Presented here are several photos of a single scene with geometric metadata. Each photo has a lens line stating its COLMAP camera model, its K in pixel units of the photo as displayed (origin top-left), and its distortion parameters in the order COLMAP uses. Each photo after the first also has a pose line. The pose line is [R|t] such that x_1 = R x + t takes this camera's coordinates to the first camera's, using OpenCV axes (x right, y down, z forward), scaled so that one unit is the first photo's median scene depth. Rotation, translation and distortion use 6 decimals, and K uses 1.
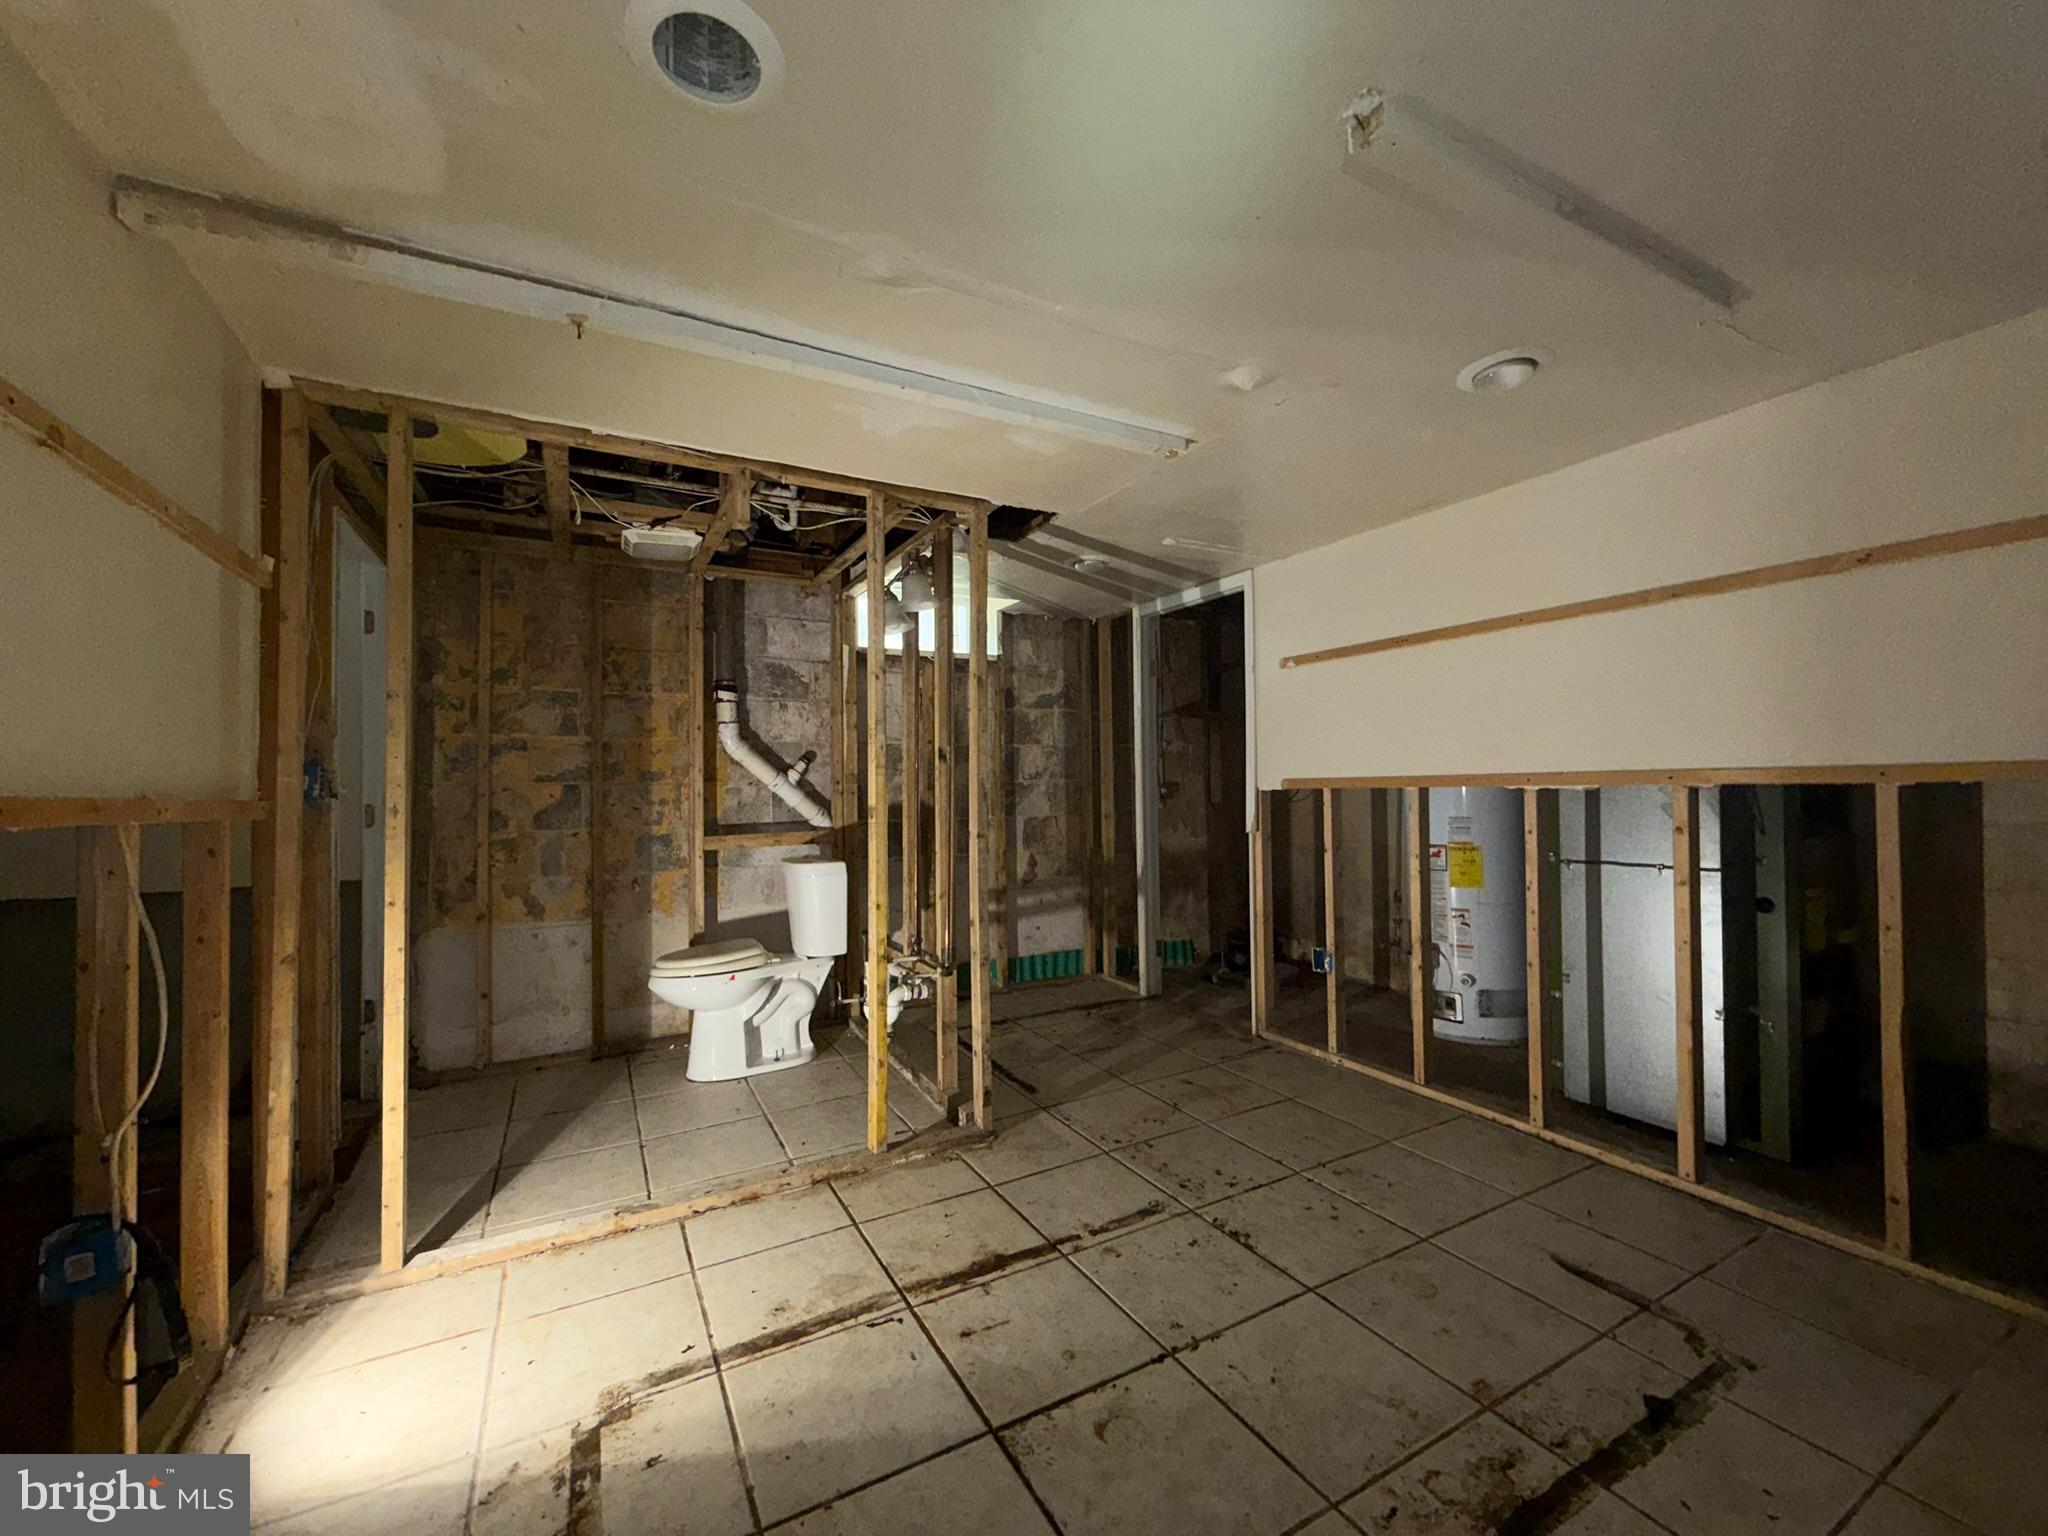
lens RADIAL K [[816.8, 0, 1015.3], [0, 816.8, 770.9], [0, 0, 1]] dist [-0.000145, -0.000240]
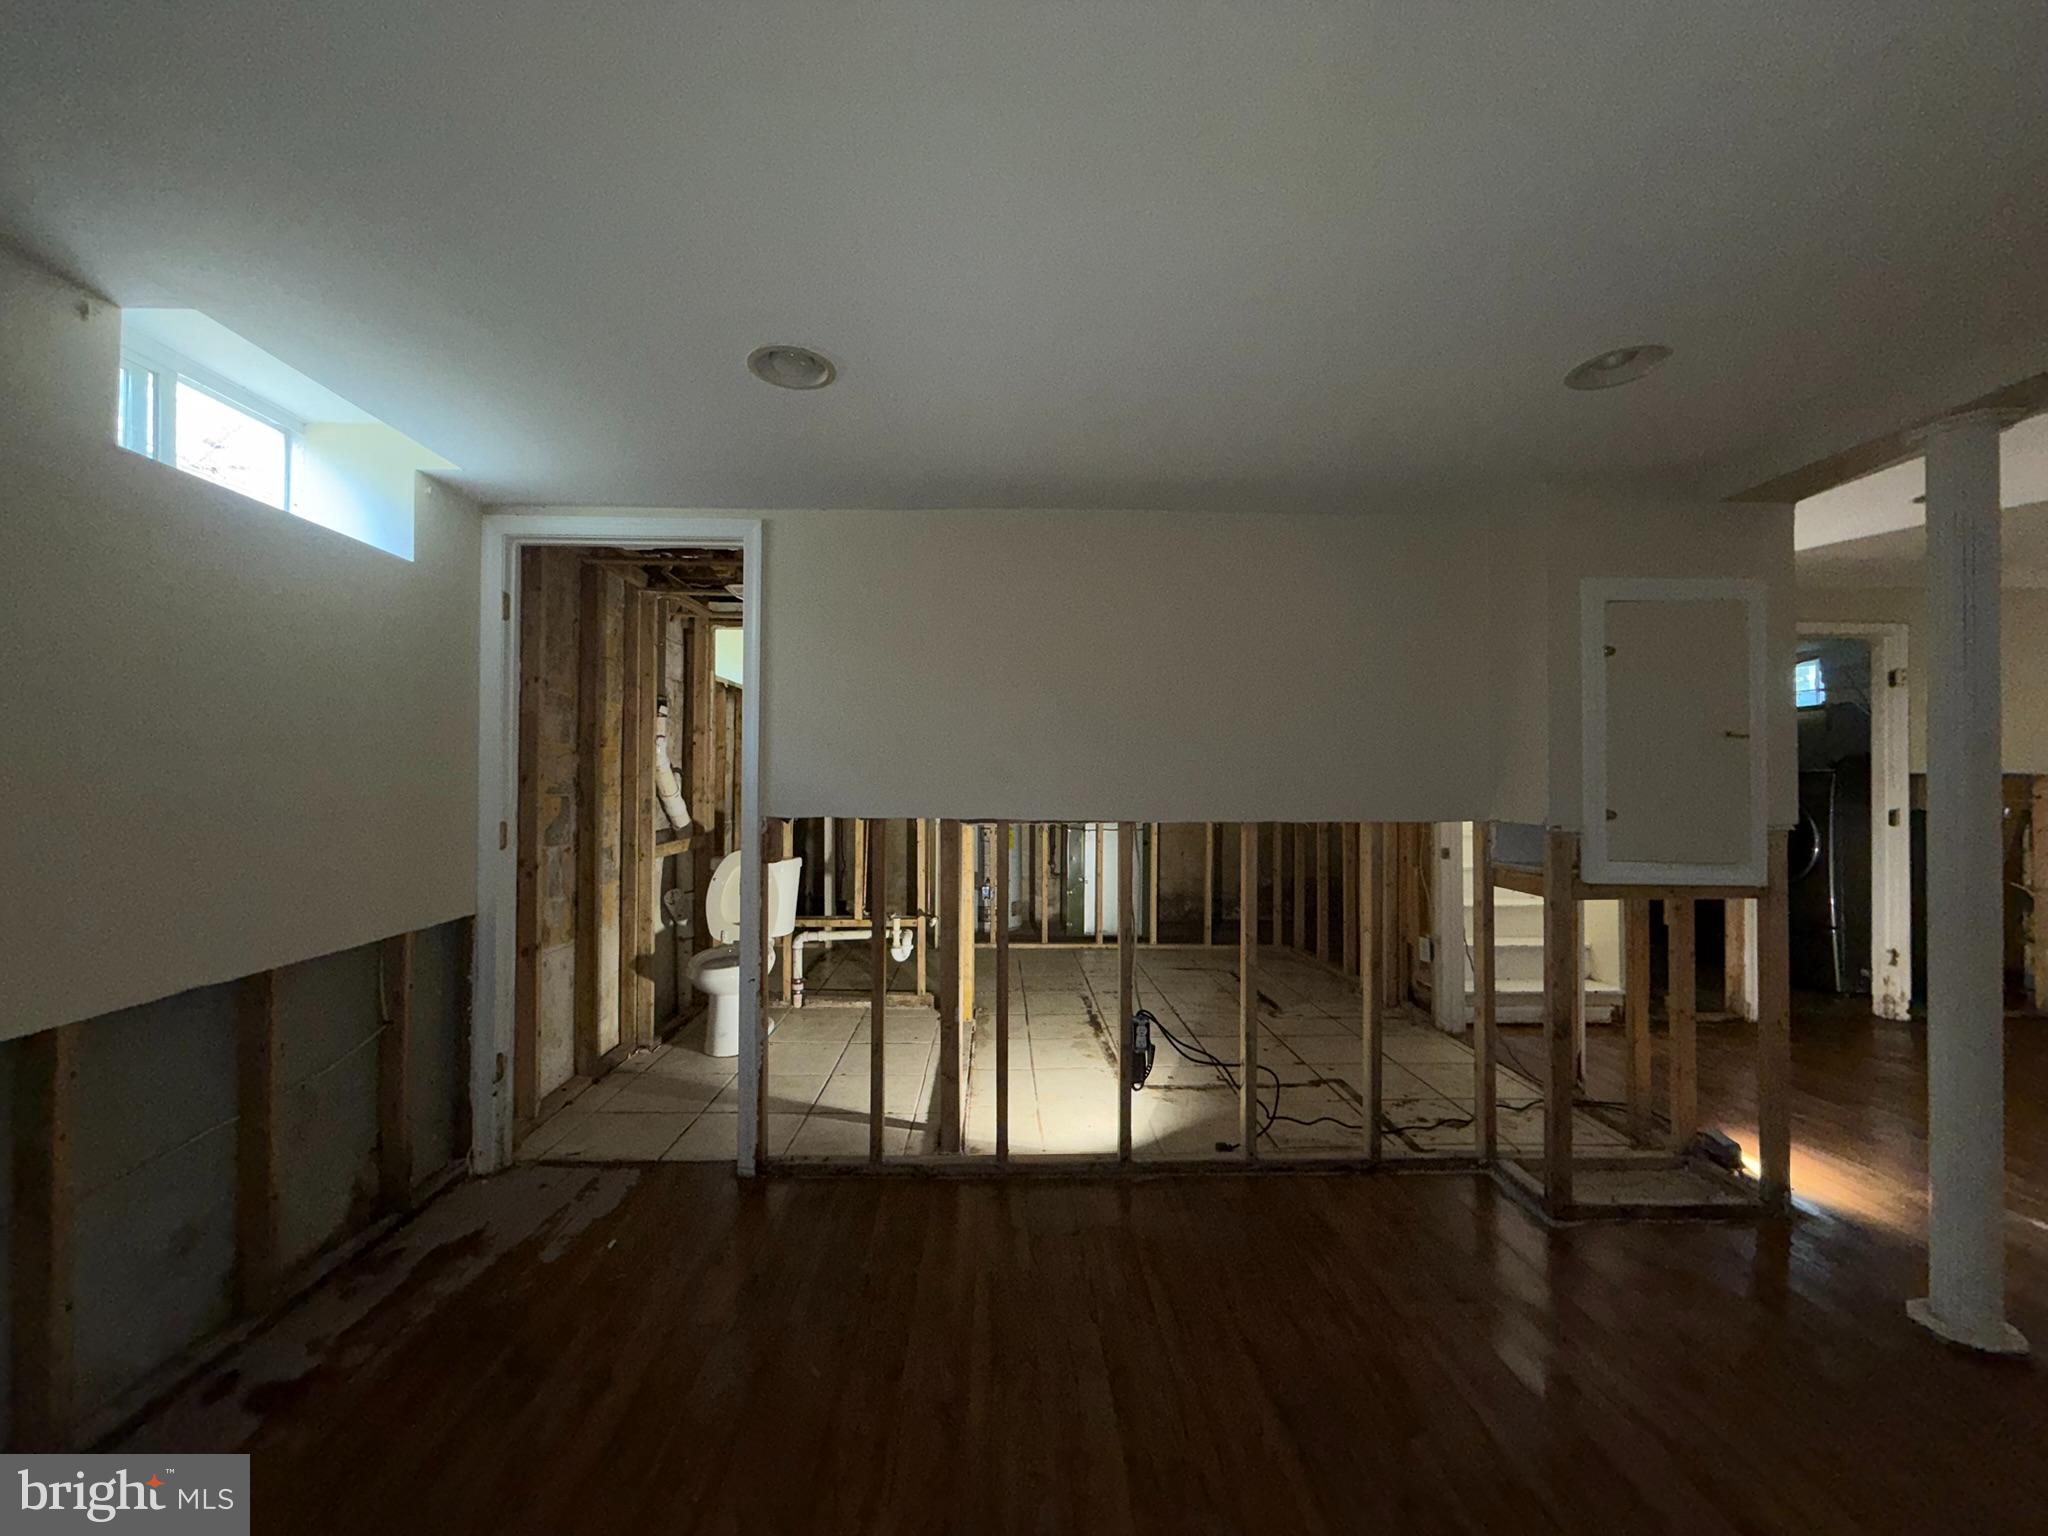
lens RADIAL K [[816.8, 0, 1024.2], [0, 816.8, 769.7], [0, 0, 1]] dist [-0.000145, -0.000240]
pose [[0.458848, 0.023008, 0.888217, -0.869777], [-0.020570, 0.999672, -0.015269, -0.008012], [-0.888277, -0.011265, 0.459170, 0.085921]]
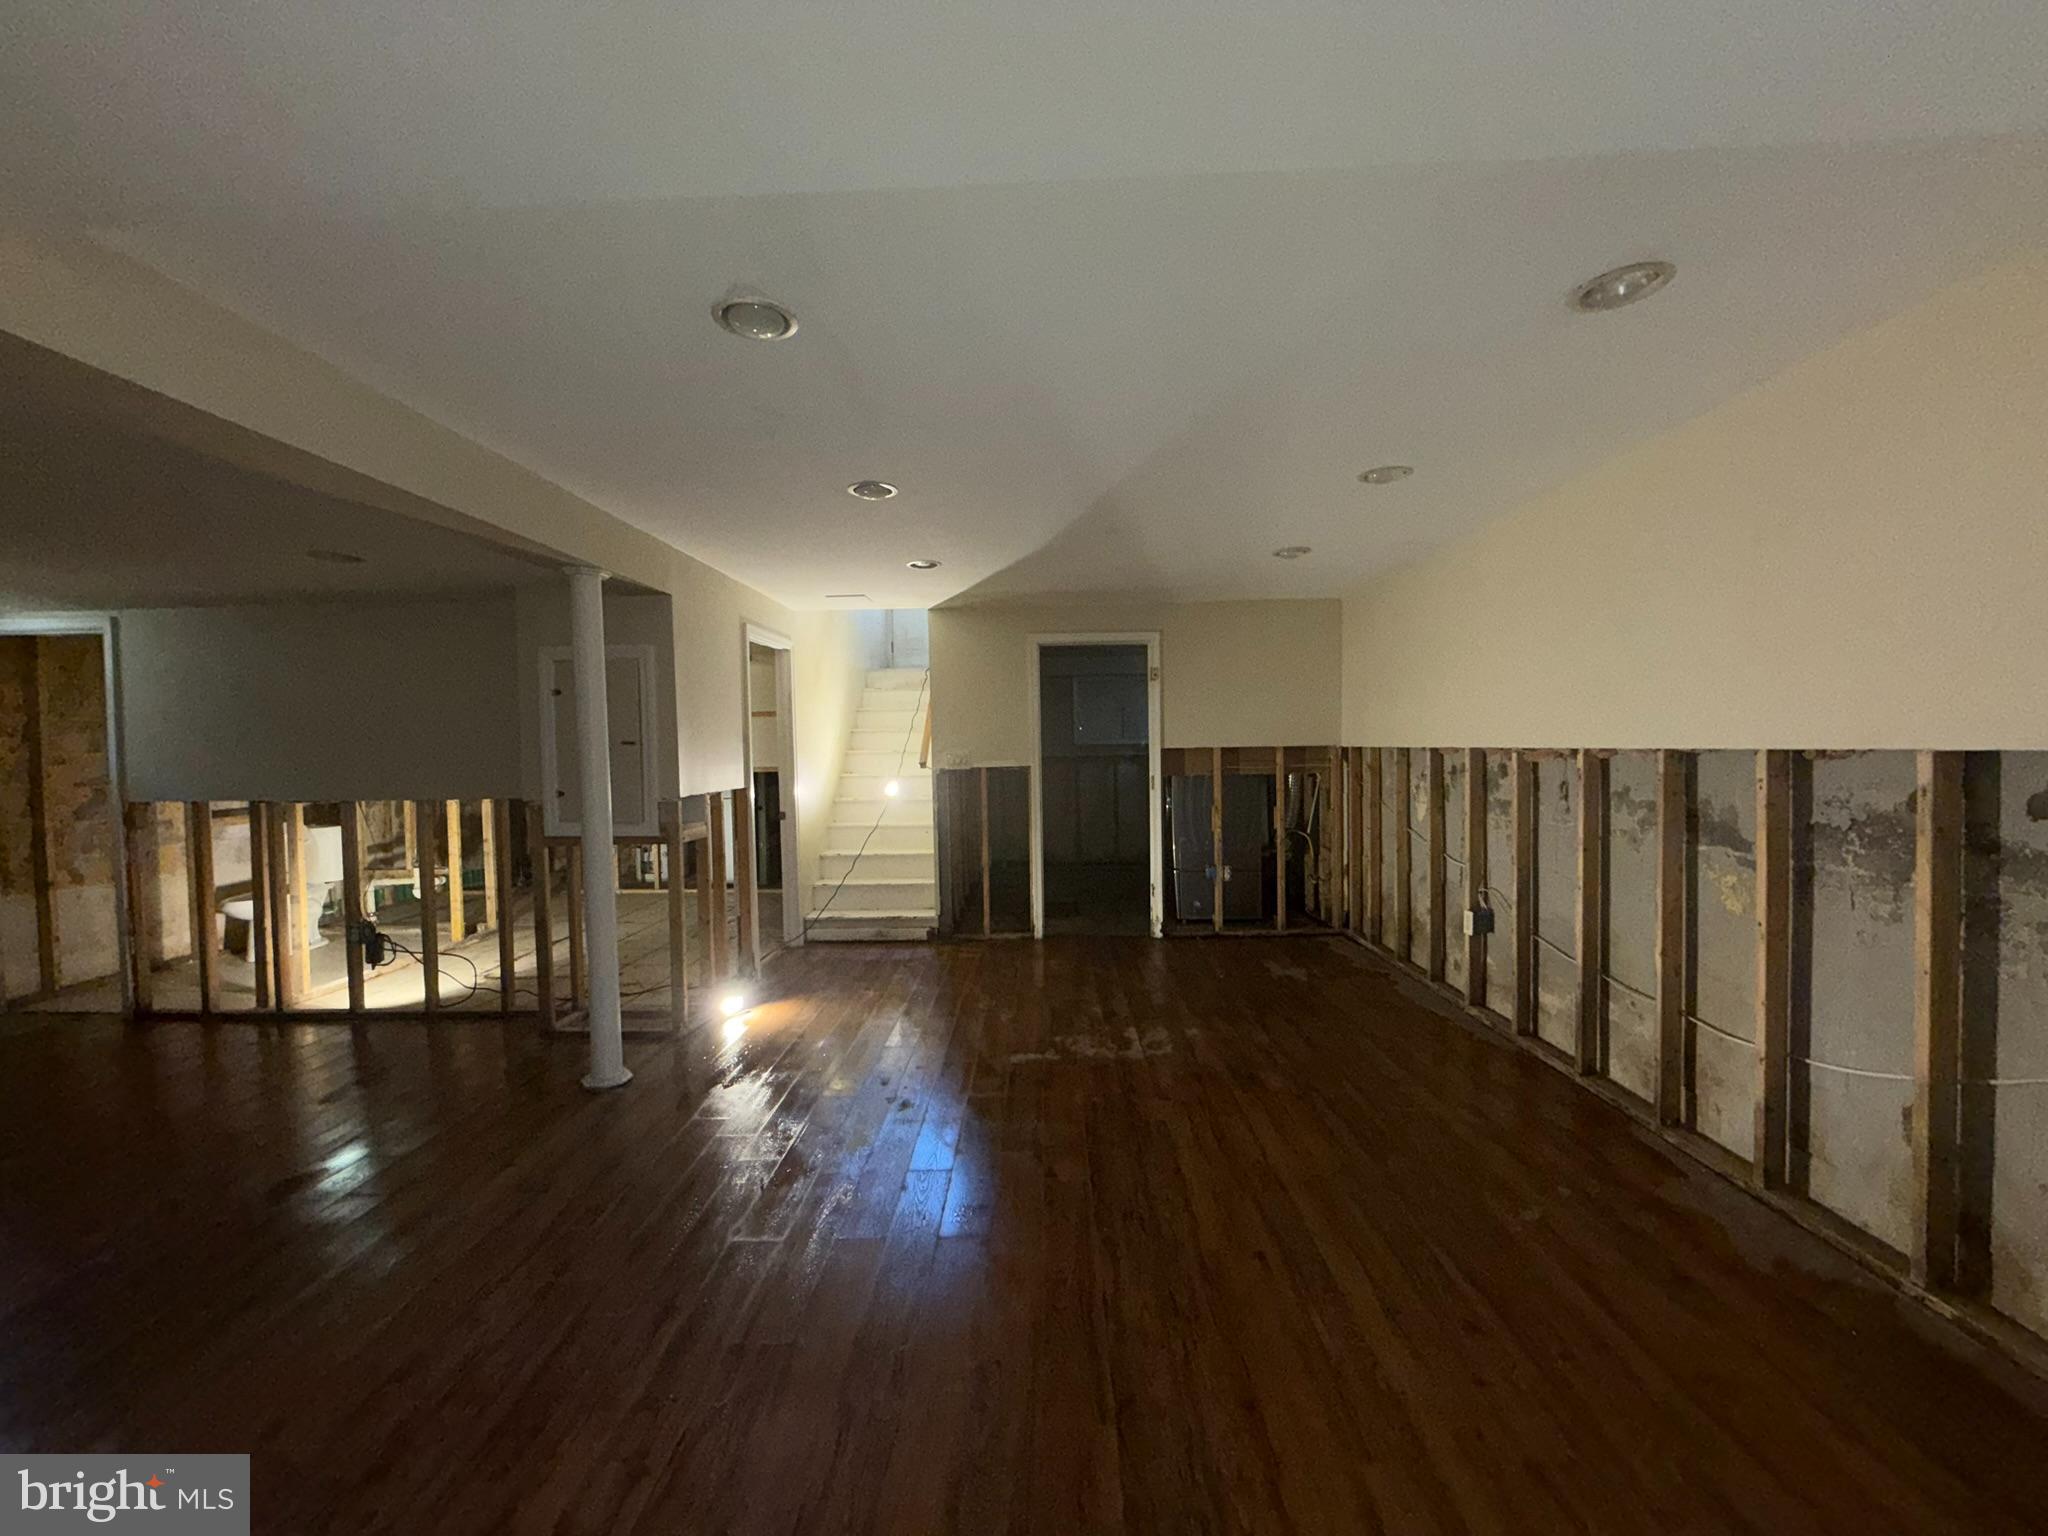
lens RADIAL K [[816.8, 0, 1023.2], [0, 816.8, 771.0], [0, 0, 1]] dist [-0.000145, -0.000240]
pose [[0.506657, -0.026258, 0.861748, -0.728418], [-0.001697, 0.999504, 0.031453, -0.045064], [-0.862146, -0.017398, 0.506361, -0.827676]]
